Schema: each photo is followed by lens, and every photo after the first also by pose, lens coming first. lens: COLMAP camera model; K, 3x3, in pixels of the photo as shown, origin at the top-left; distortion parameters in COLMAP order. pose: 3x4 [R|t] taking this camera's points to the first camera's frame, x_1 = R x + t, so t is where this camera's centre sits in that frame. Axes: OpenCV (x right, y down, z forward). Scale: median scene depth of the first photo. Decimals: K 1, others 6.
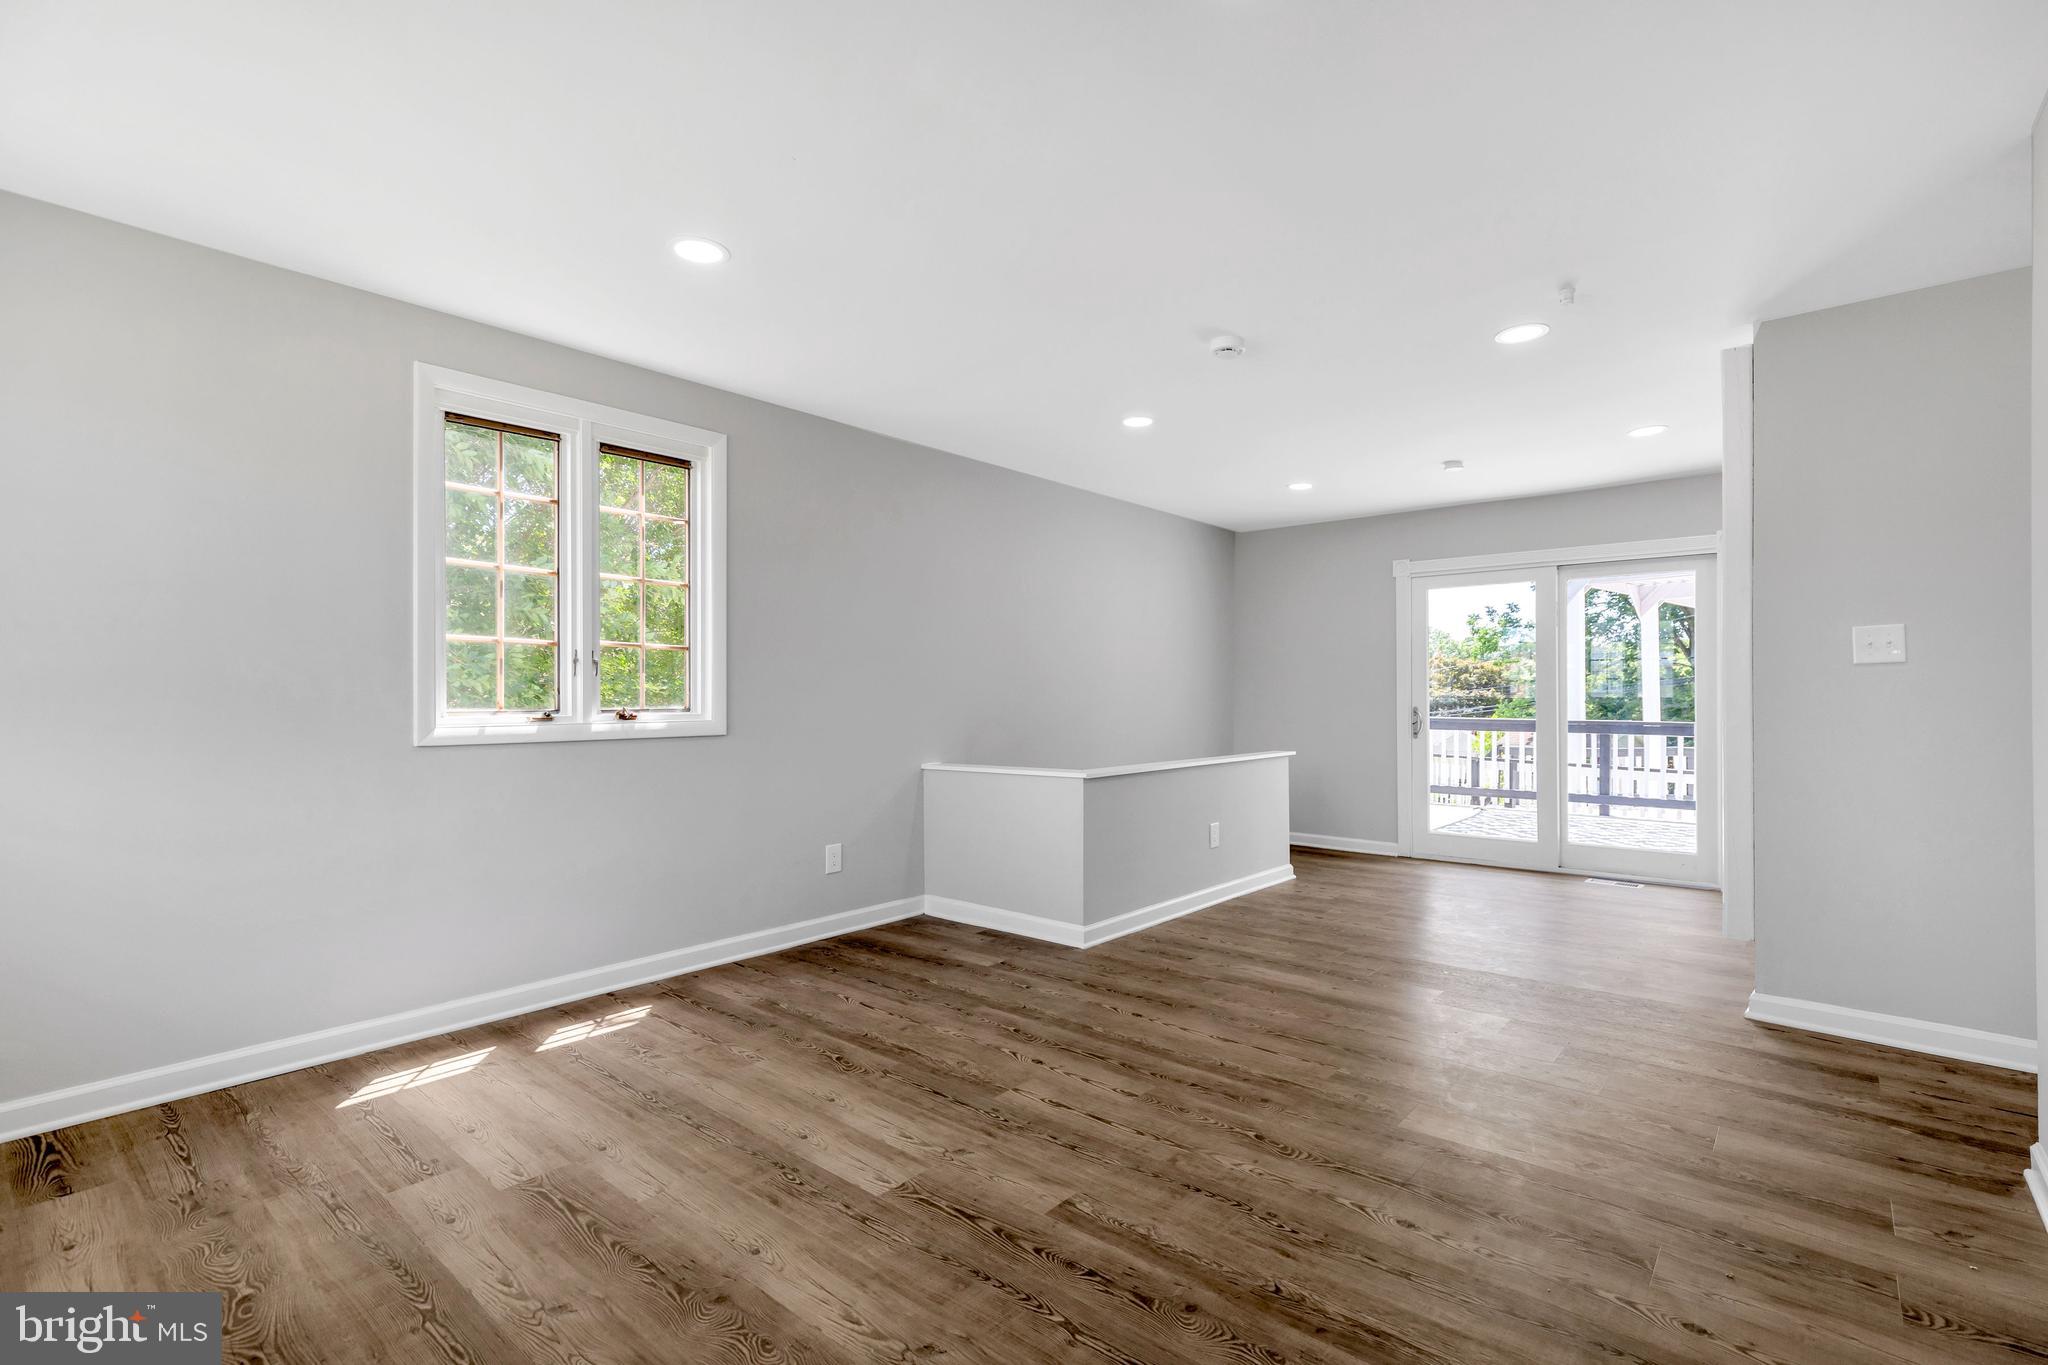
lens RADIAL K [[933.2, 0, 1027.1], [0, 933.2, 690.9], [0, 0, 1]] dist [0.011962, 0.000255]
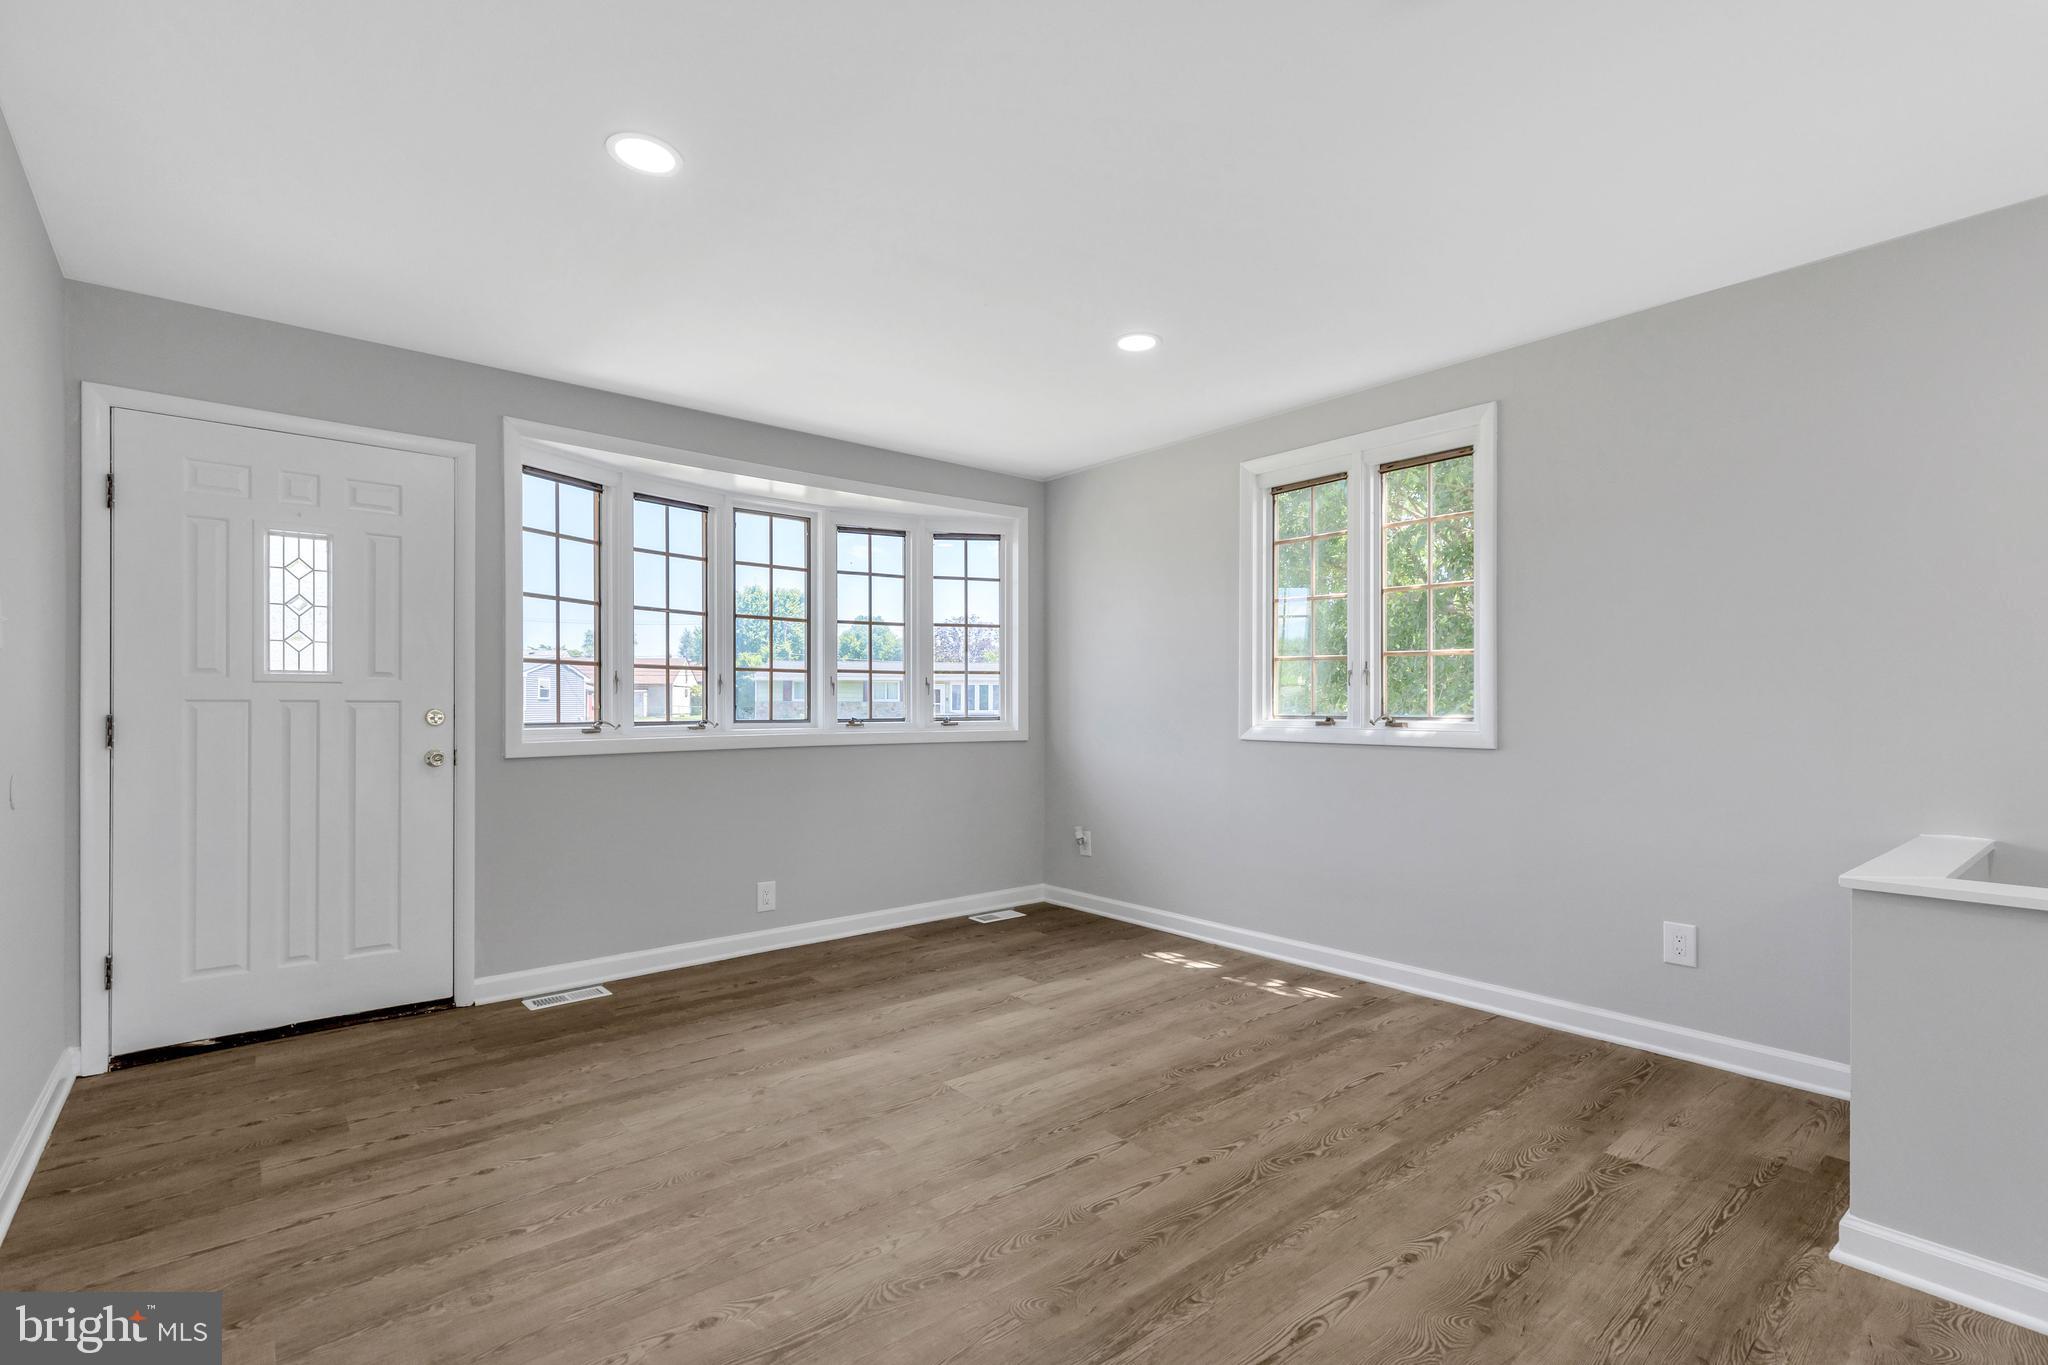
lens RADIAL K [[933.2, 0, 1027.1], [0, 933.2, 690.9], [0, 0, 1]] dist [0.011962, 0.000255]
pose [[-0.160546, -0.014168, -0.986927, 0.783846], [0.003299, 0.999884, -0.014891, 0.007102], [0.987023, -0.005647, -0.160481, 0.927598]]
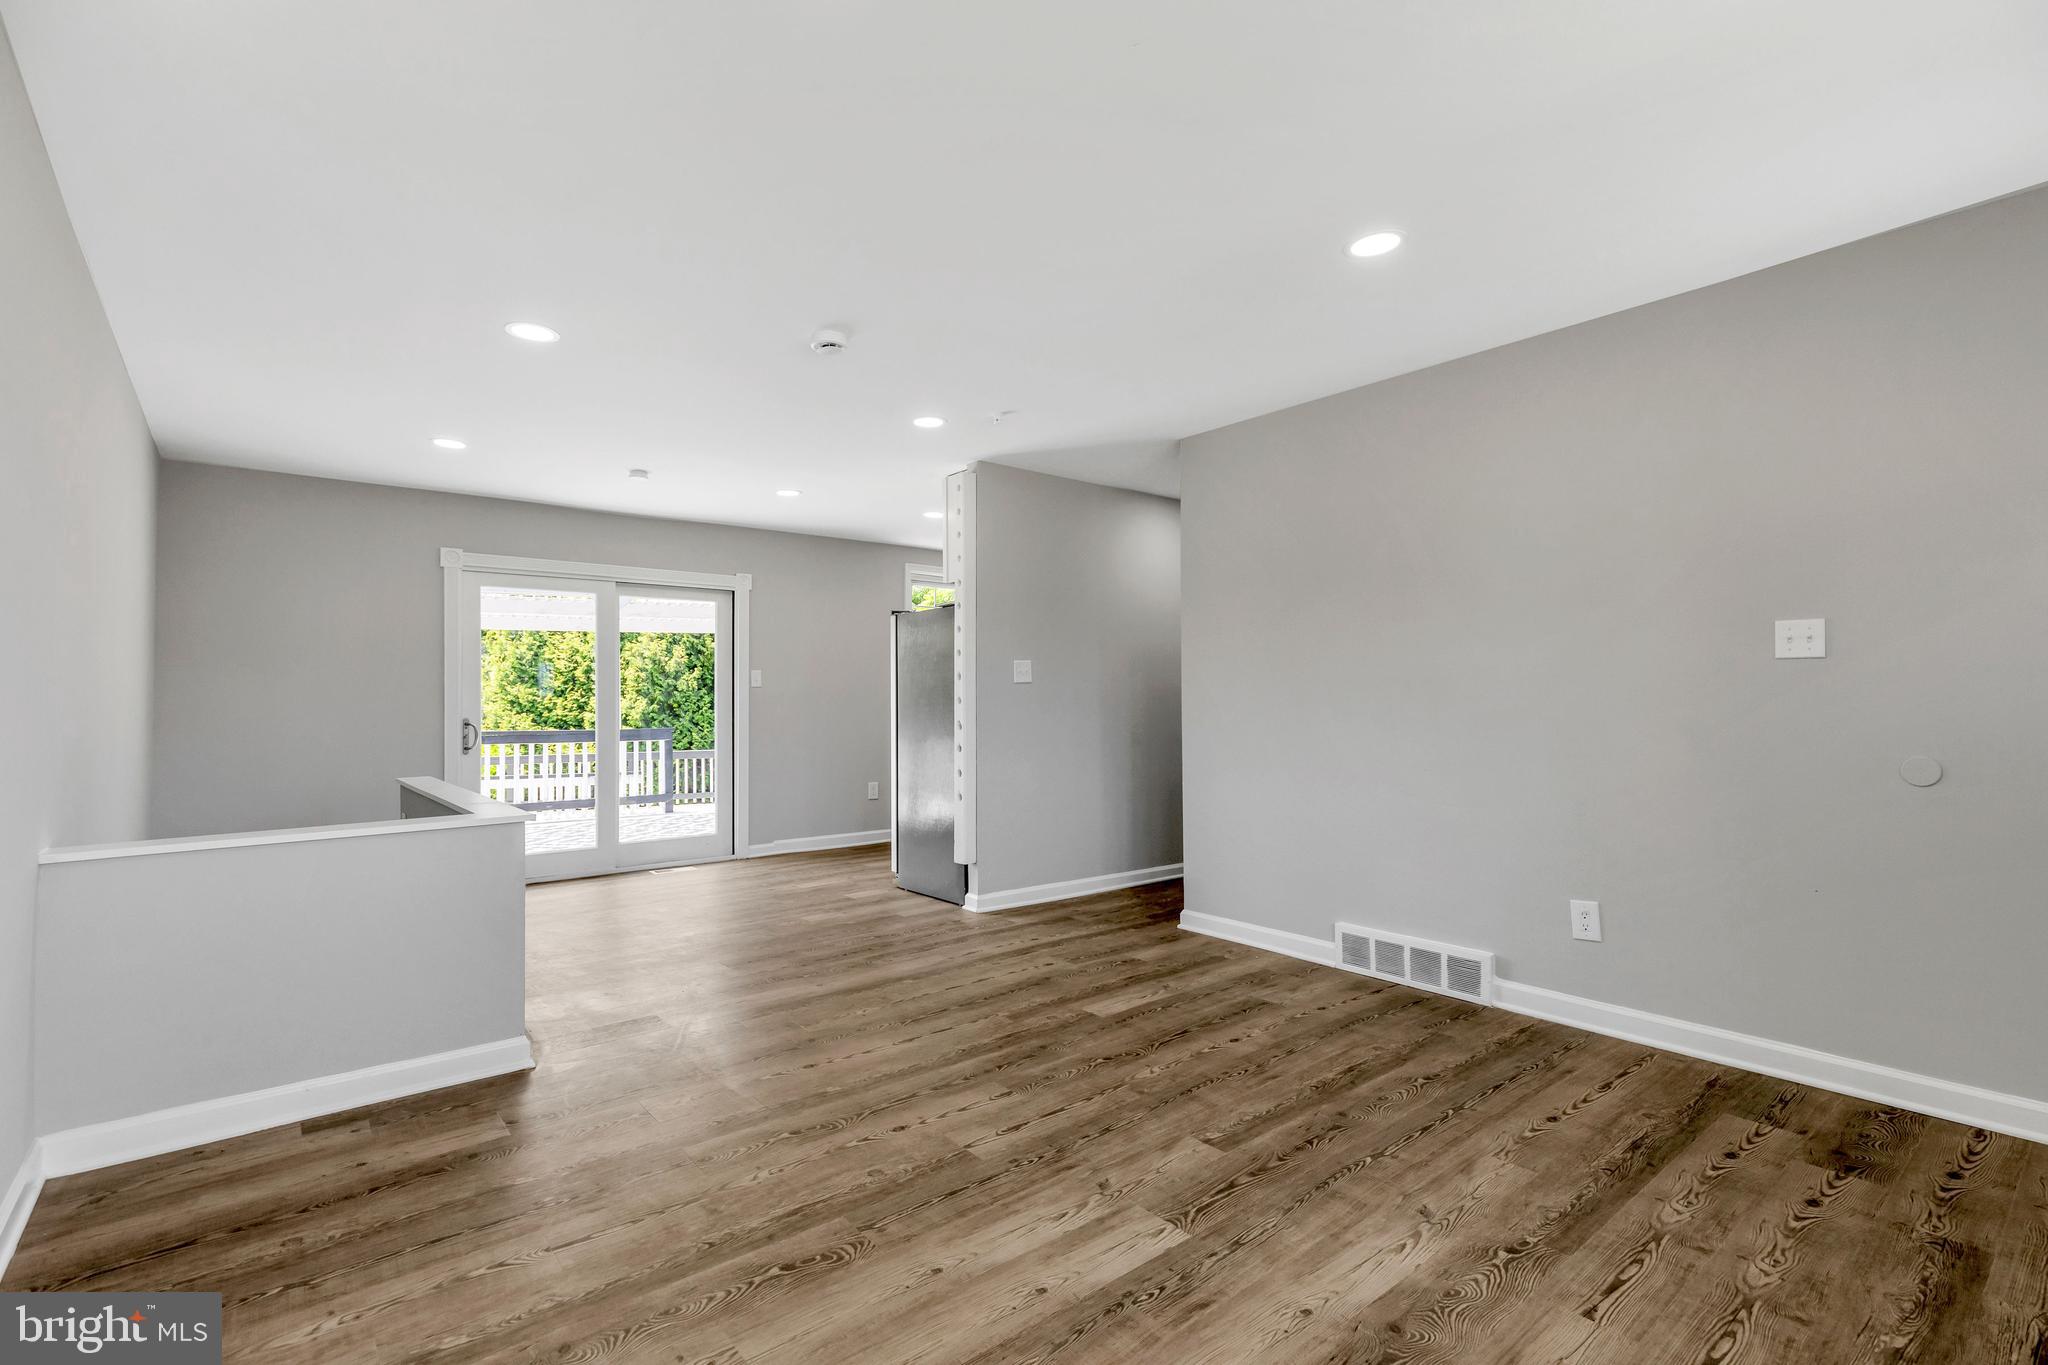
lens RADIAL K [[948.0, 0, 1024.0], [0, 948.0, 682.5], [0, 0, 1]] dist [0.011734, -0.000332]
pose [[0.171917, 0.021810, 0.984870, -0.786158], [0.002636, 0.999741, -0.022600, 0.008896], [-0.985108, 0.006482, 0.171815, 0.695615]]
